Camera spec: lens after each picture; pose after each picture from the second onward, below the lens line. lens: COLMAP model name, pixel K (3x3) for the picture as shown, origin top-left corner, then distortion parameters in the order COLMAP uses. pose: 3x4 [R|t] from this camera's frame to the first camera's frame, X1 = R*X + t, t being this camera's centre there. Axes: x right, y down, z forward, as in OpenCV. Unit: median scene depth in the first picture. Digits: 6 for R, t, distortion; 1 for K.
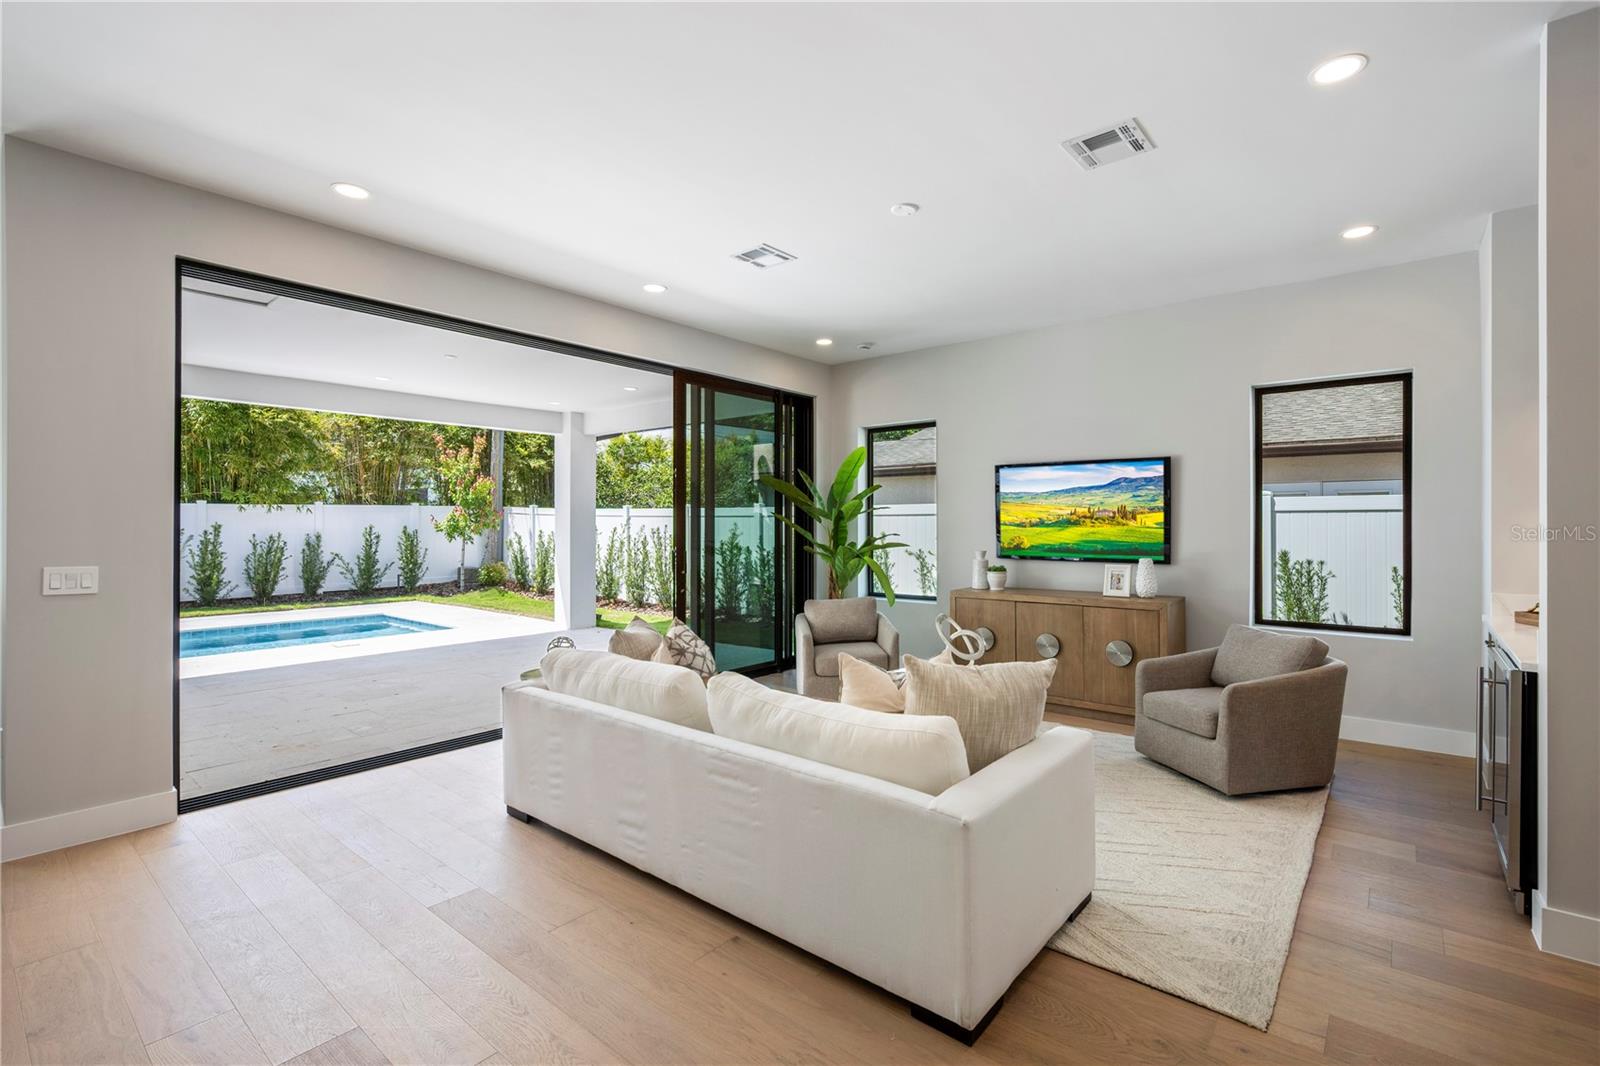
lens RADIAL K [[714.3, 0, 845.3], [0, 714.3, 527.4], [0, 0, 1]] dist [-0.000591, 0.000142]
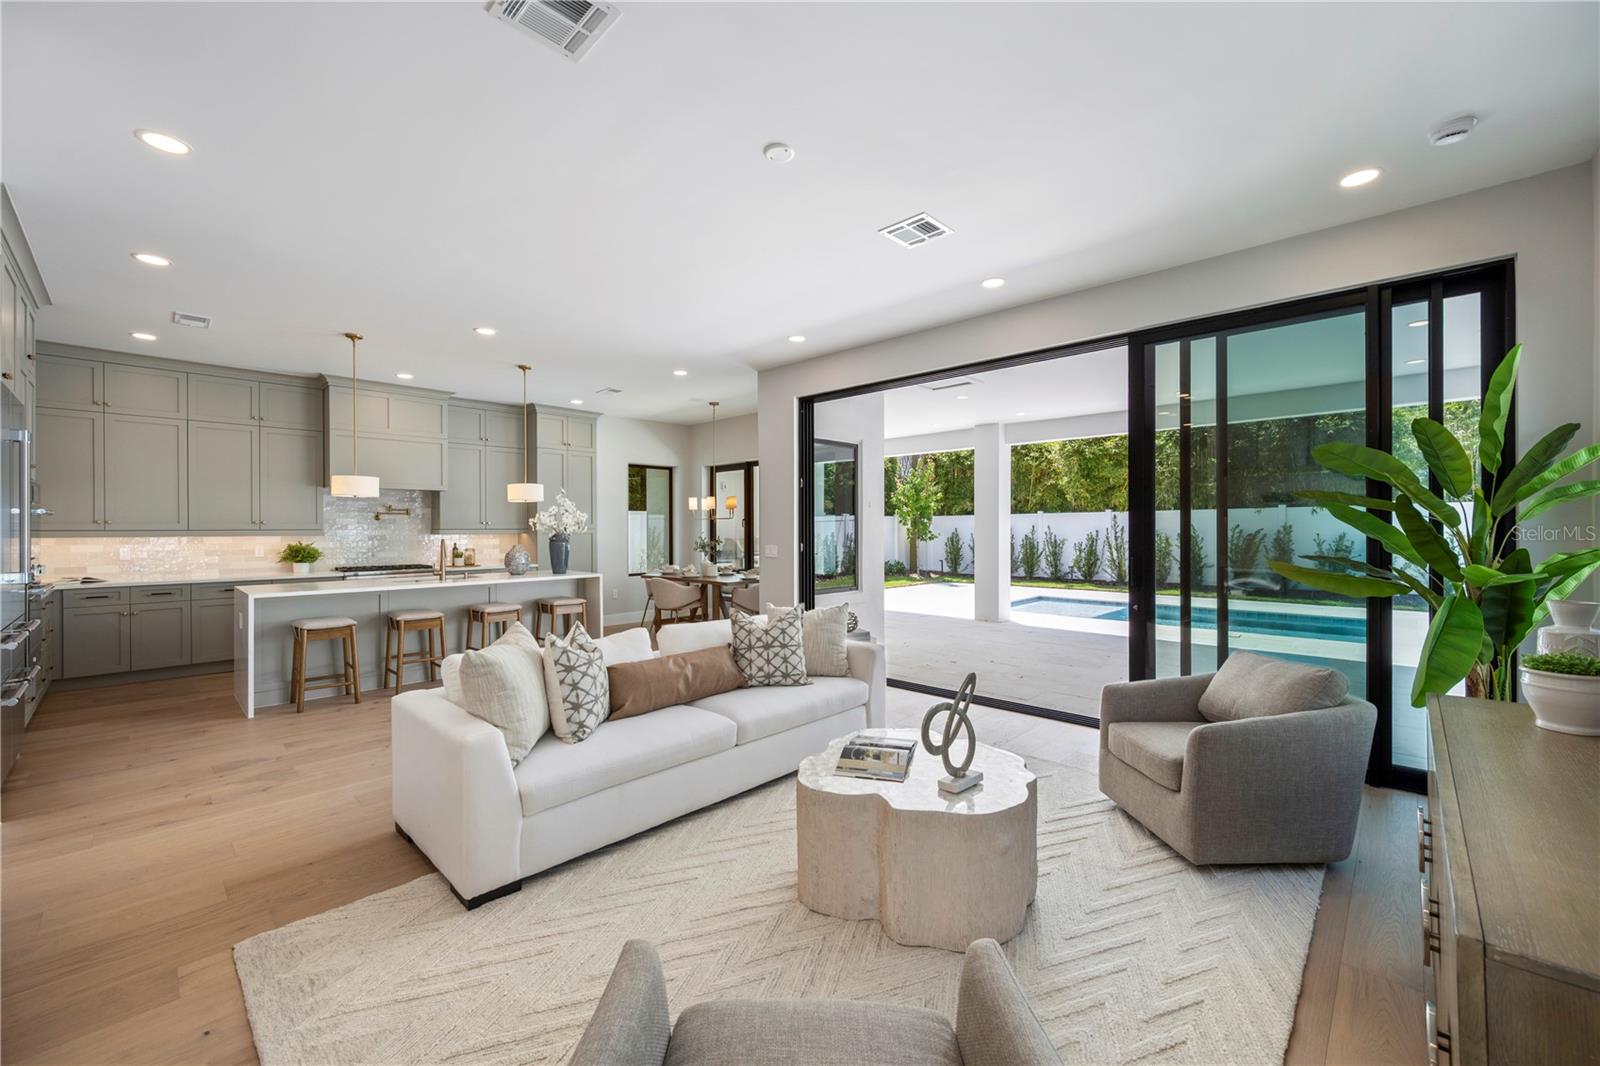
lens RADIAL K [[639.8, 0, 800.8], [0, 639.8, 528.6], [0, 0, 1]] dist [0.000594, -0.000054]
pose [[-0.102991, 0.001762, -0.994681, 0.272681], [0.001222, 0.999998, 0.001645, -0.001080], [0.994682, -0.001046, -0.102993, 0.359880]]
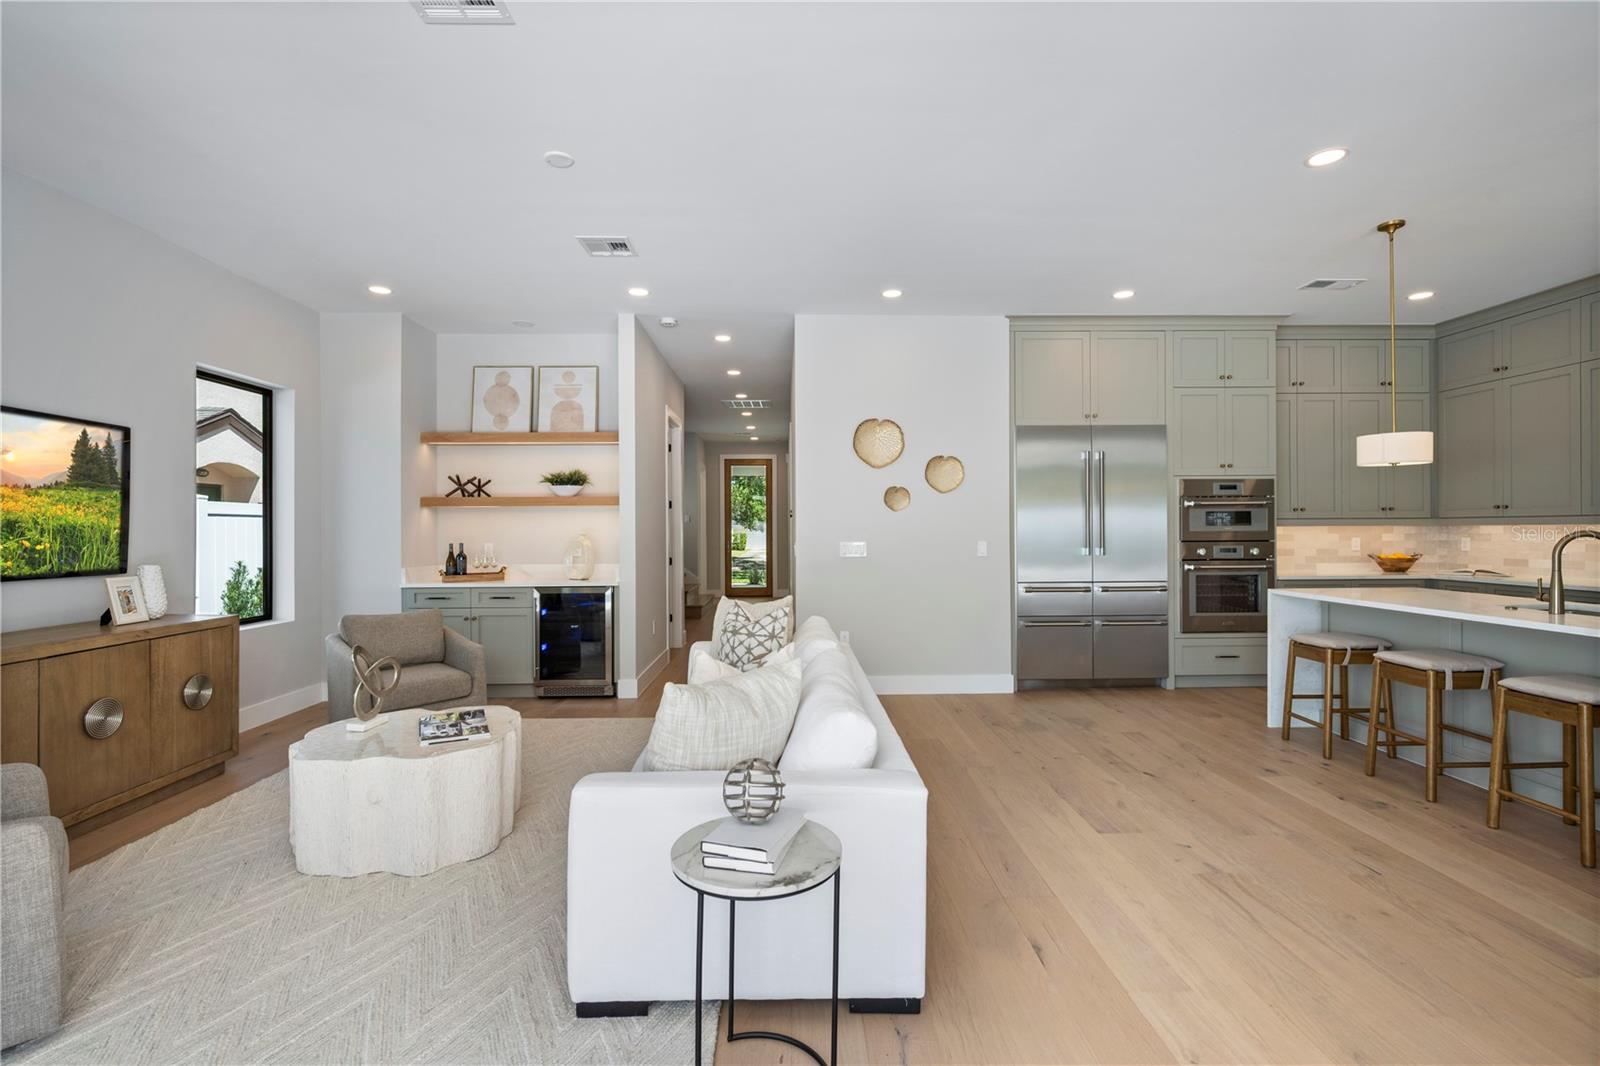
lens RADIAL K [[720.0, 0, 799.5], [0, 720.0, 530.4], [0, 0, 1]] dist [0.000250, 0.000083]
pose [[-0.631093, 0.002797, 0.775702, -0.262066], [0.007581, 0.999968, 0.002562, 0.004966], [-0.775670, 0.007497, -0.631094, 0.435902]]
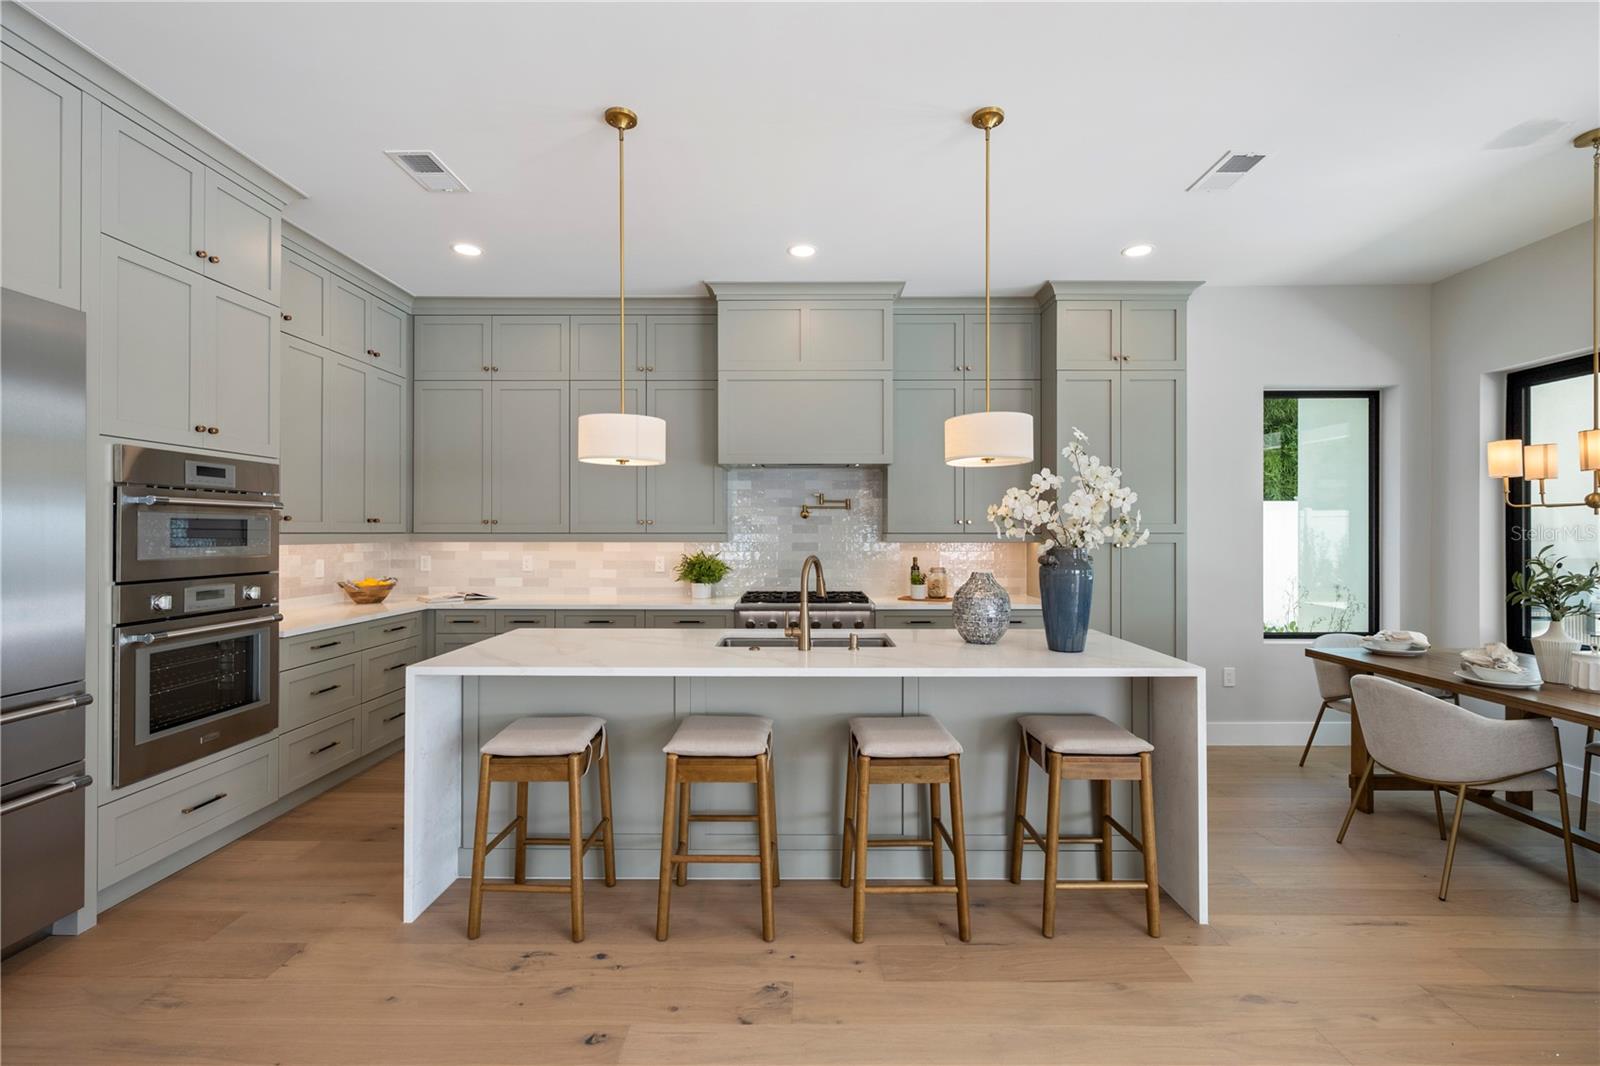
lens RADIAL K [[694.4, 0, 800.1], [0, 694.4, 530.6], [0, 0, 1]] dist [0.000378, 0.000301]
pose [[-0.793201, -0.001756, -0.608957, -0.072426], [-0.001690, 0.999998, -0.000683, -0.000896], [0.608957, 0.000488, -0.793203, 0.207449]]
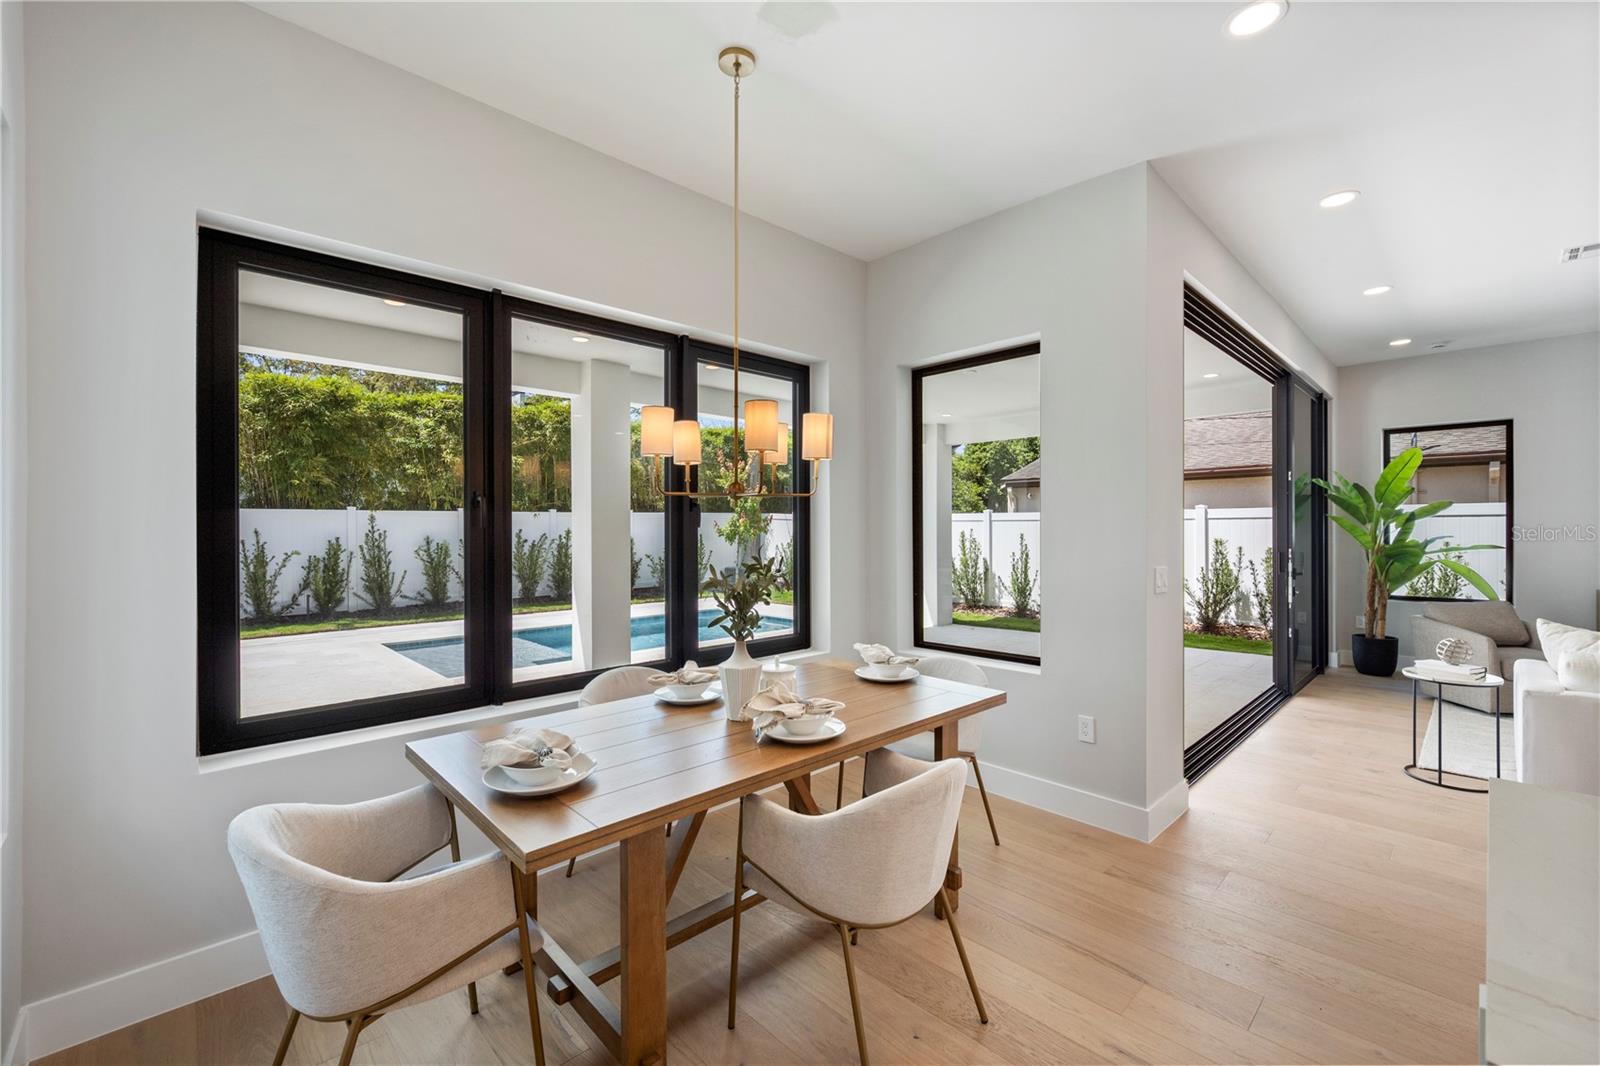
lens RADIAL K [[662.8, 0, 800.0], [0, 662.8, 533.0], [0, 0, 1]] dist [-0.001313, -0.000193]
pose [[0.989351, -0.003089, -0.145516, -0.407172], [0.003385, 0.999993, 0.001786, 0.000191], [0.145509, -0.002259, 0.989354, -0.016351]]
